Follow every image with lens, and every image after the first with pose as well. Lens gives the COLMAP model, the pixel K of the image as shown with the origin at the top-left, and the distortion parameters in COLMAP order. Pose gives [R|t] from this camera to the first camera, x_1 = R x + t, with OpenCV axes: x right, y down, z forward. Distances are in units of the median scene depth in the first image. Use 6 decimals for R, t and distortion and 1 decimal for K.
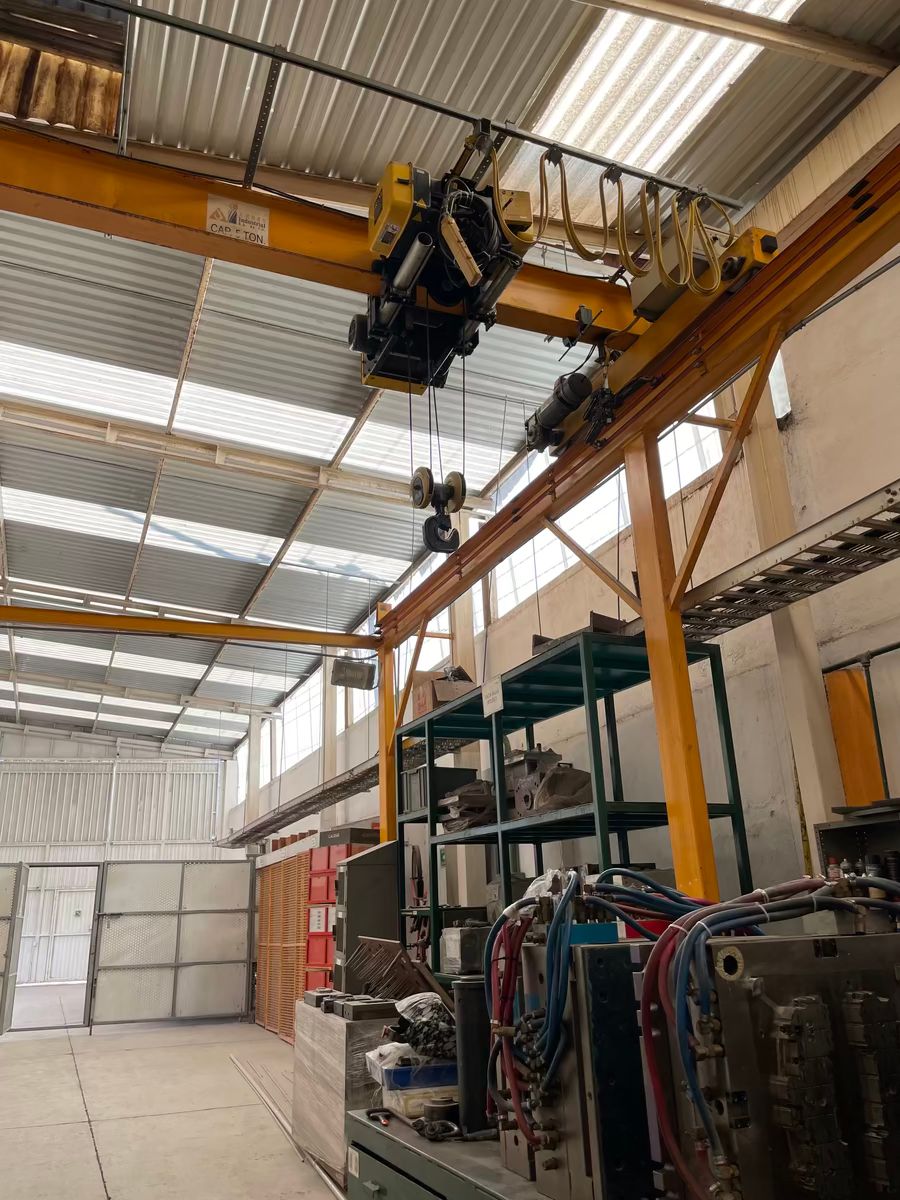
lens RADIAL K [[915.4, 0, 445.4], [0, 915.4, 589.8], [0, 0, 1]] dist [0.094873, -0.137455]
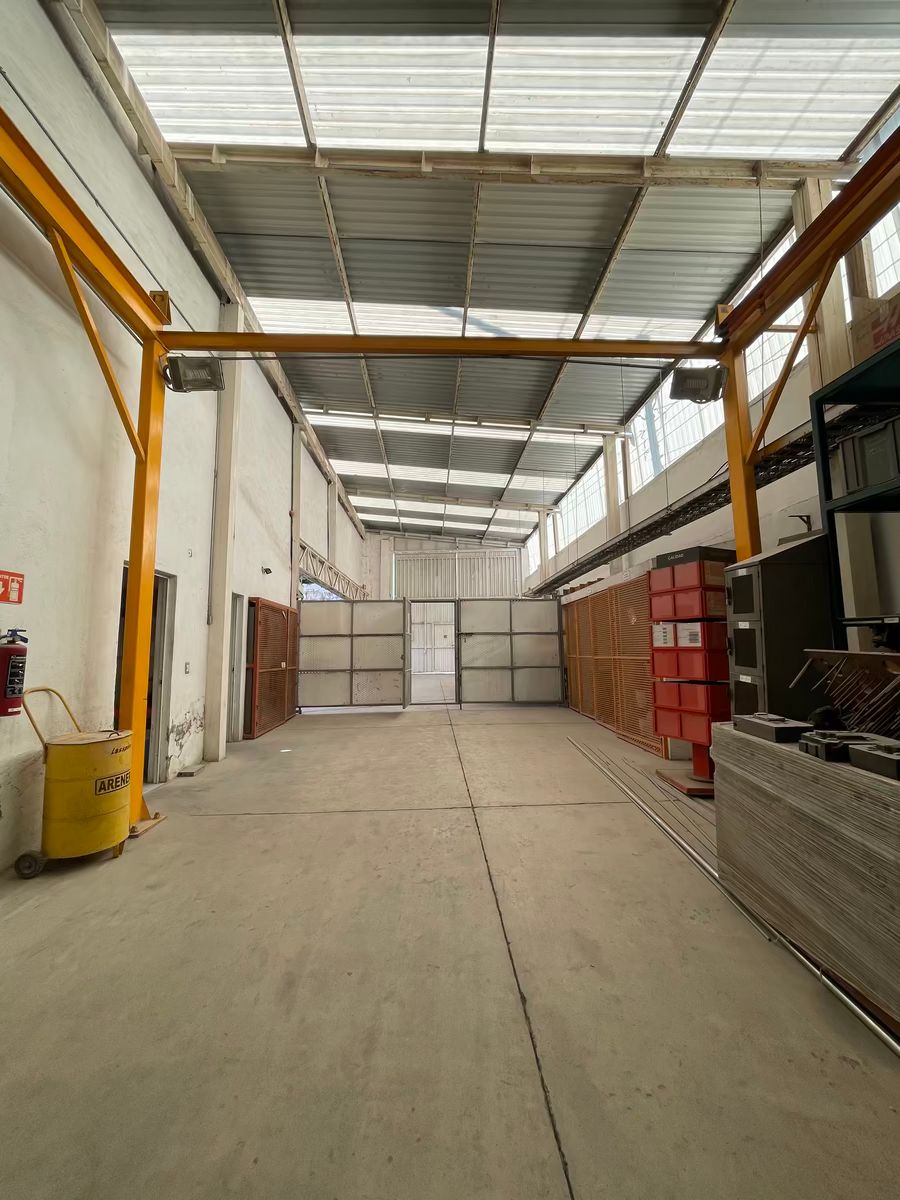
lens RADIAL K [[483.2, 0, 452.1], [0, 483.2, 595.5], [0, 0, 1]] dist [0.000246, -0.000141]
pose [[0.941443, -0.016436, -0.336773, -0.172219], [0.096028, 0.970517, 0.221080, 0.168385], [0.323210, -0.240474, 0.915264, 0.434600]]
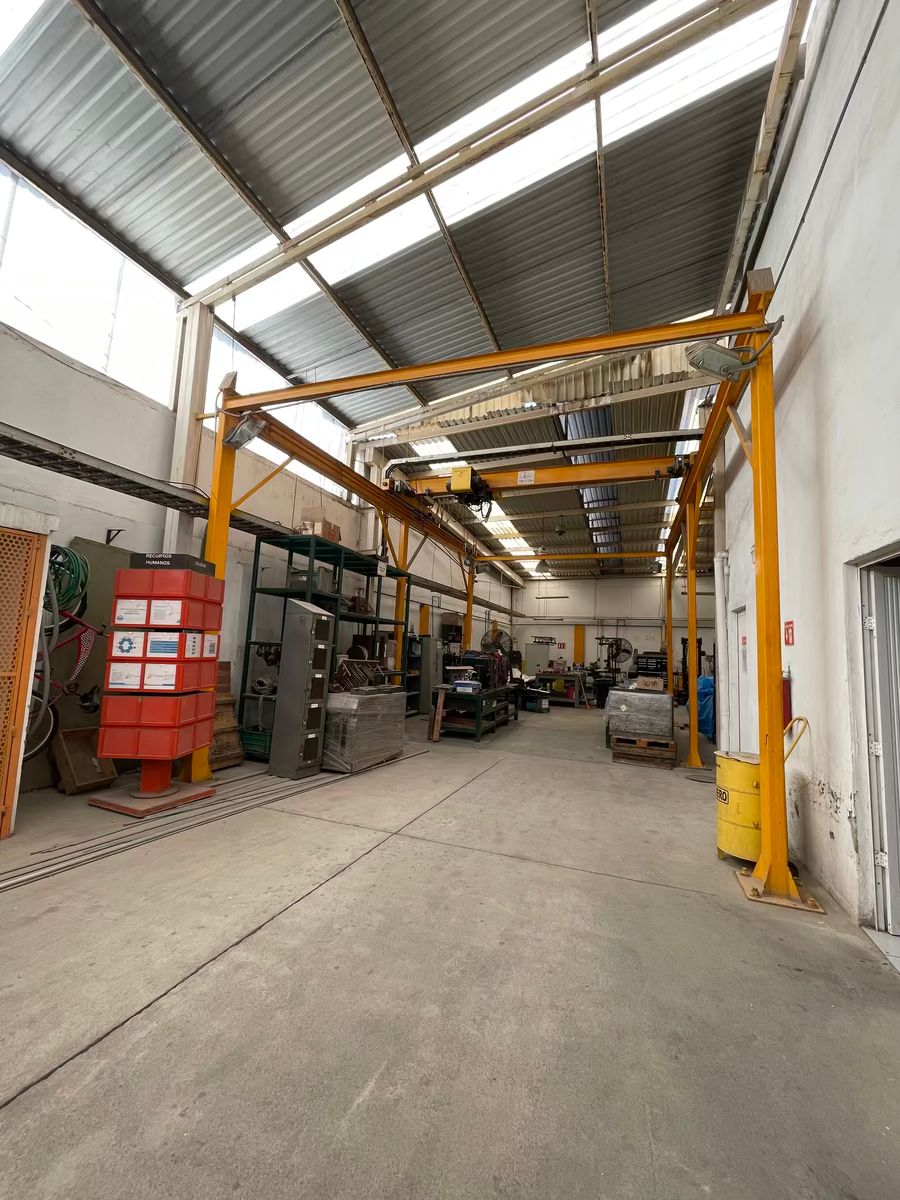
lens RADIAL K [[483.2, 0, 452.1], [0, 483.2, 595.5], [0, 0, 1]] dist [0.000246, -0.000141]
pose [[-0.738151, 0.075008, 0.670452, -0.652382], [-0.243567, 0.897140, -0.368530, 0.417085], [-0.629132, -0.435331, -0.643956, 1.143606]]
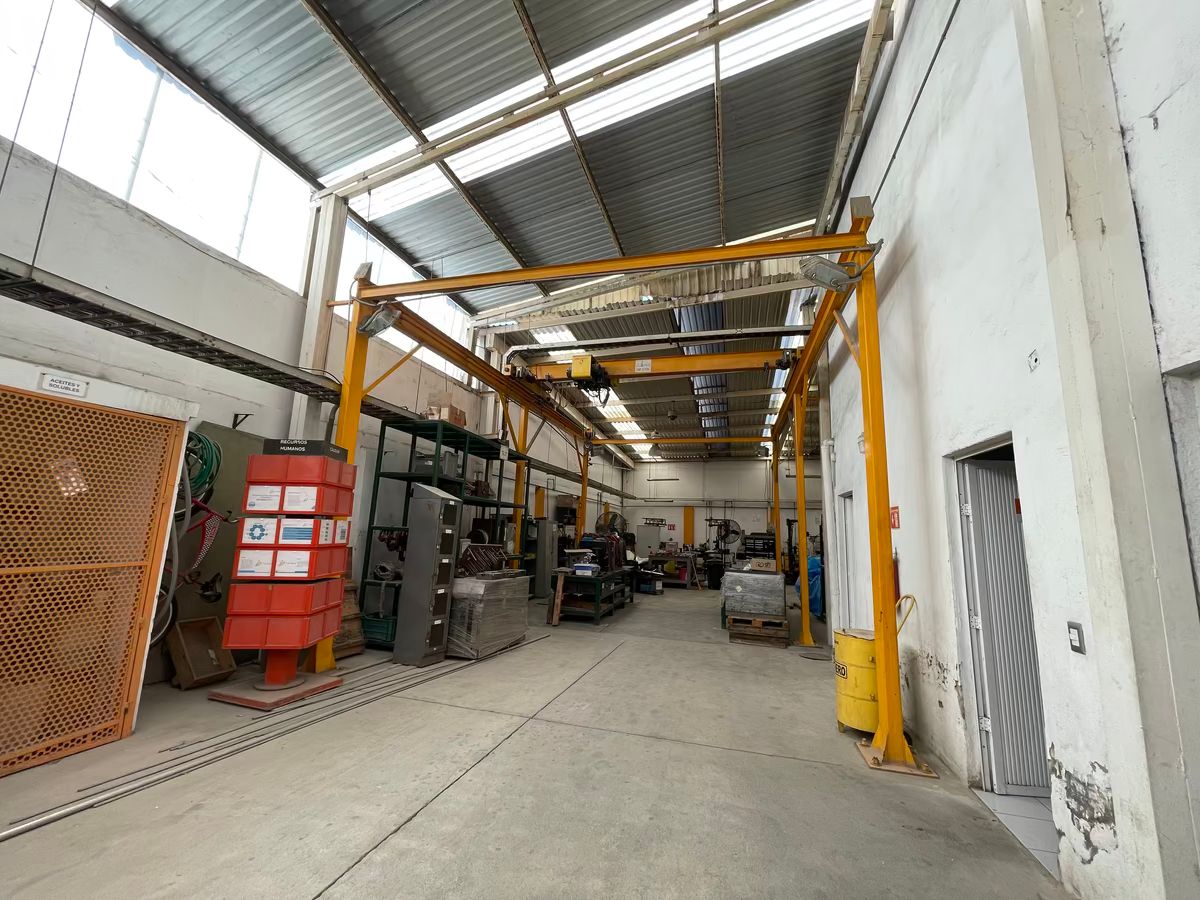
lens RADIAL K [[483.2, 0, 595.5], [0, 483.2, 448.2], [0, 0, 1]] dist [0.000246, -0.000141]
pose [[-0.786855, 0.108832, 0.607466, -0.647174], [-0.217085, 0.872608, -0.437526, 0.426748], [-0.577697, -0.476141, -0.662991, 1.177439]]
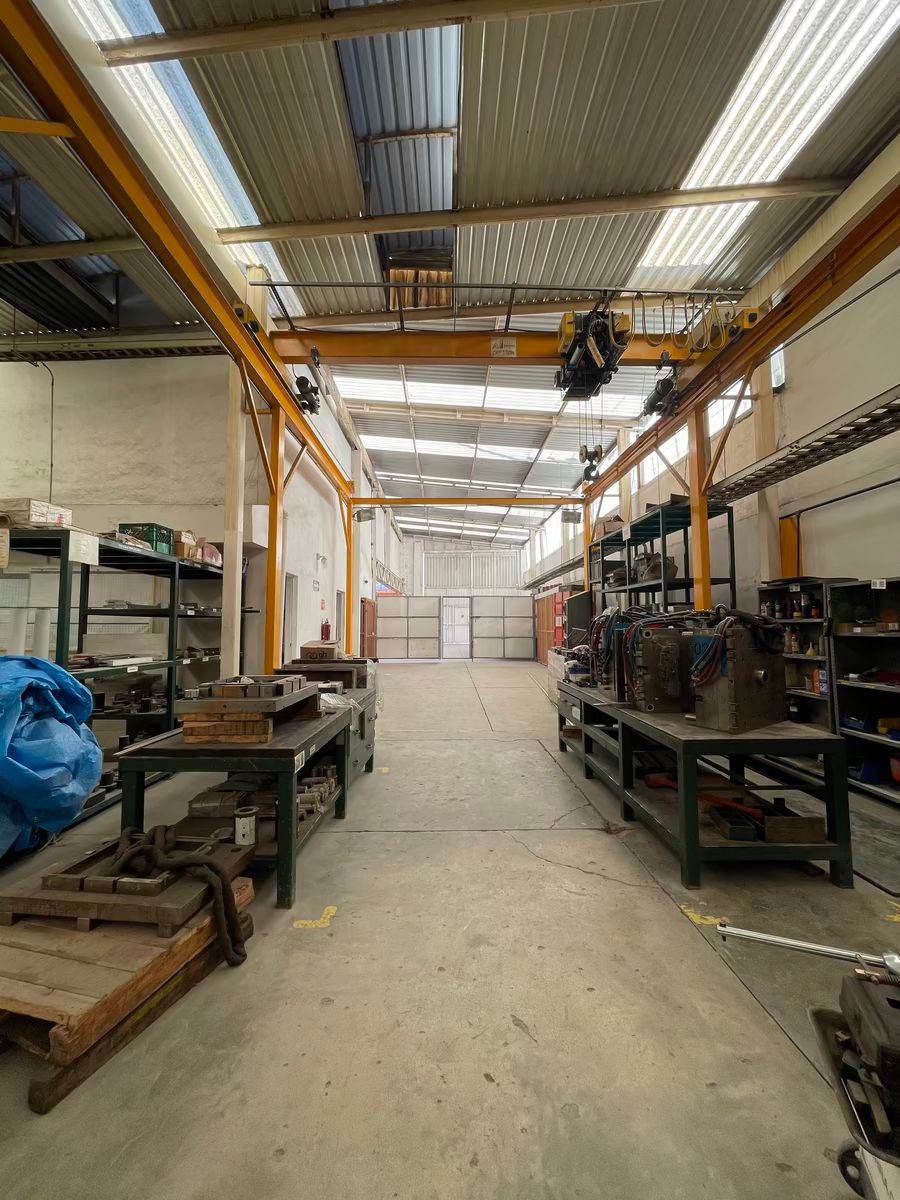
lens RADIAL K [[483.1, 0, 452.3], [0, 483.1, 596.5], [0, 0, 1]] dist [-0.001644, 0.000149]
pose [[0.929954, 0.010993, -0.367512, 0.059927], [0.094447, 0.958870, 0.267672, -0.059435], [0.355339, -0.283633, 0.890666, -0.173638]]
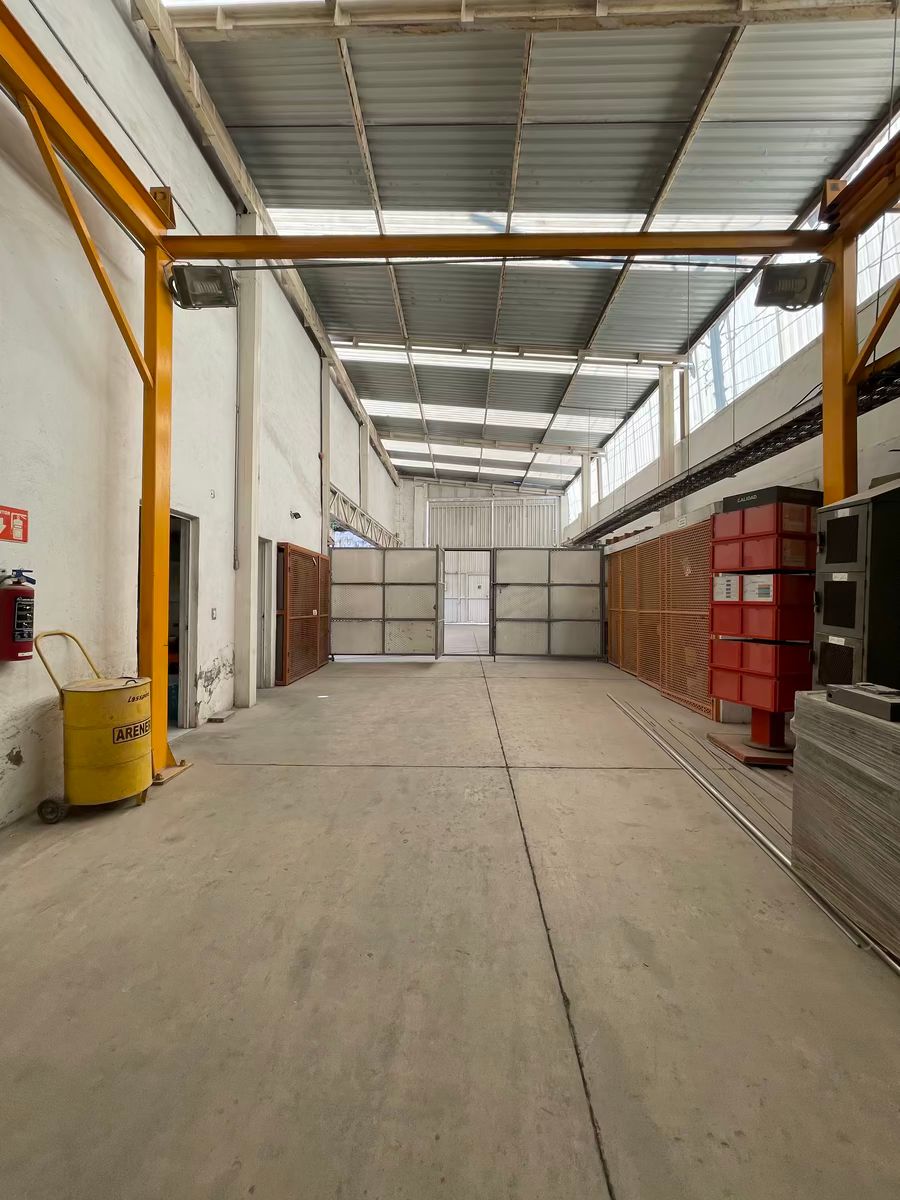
lens RADIAL K [[483.2, 0, 452.1], [0, 483.2, 595.5], [0, 0, 1]] dist [0.000246, -0.000141]
pose [[0.915264, 0.034355, -0.401387, -0.188609], [0.101291, 0.944724, 0.311828, 0.182726], [0.389913, -0.326062, 0.861192, 0.471745]]
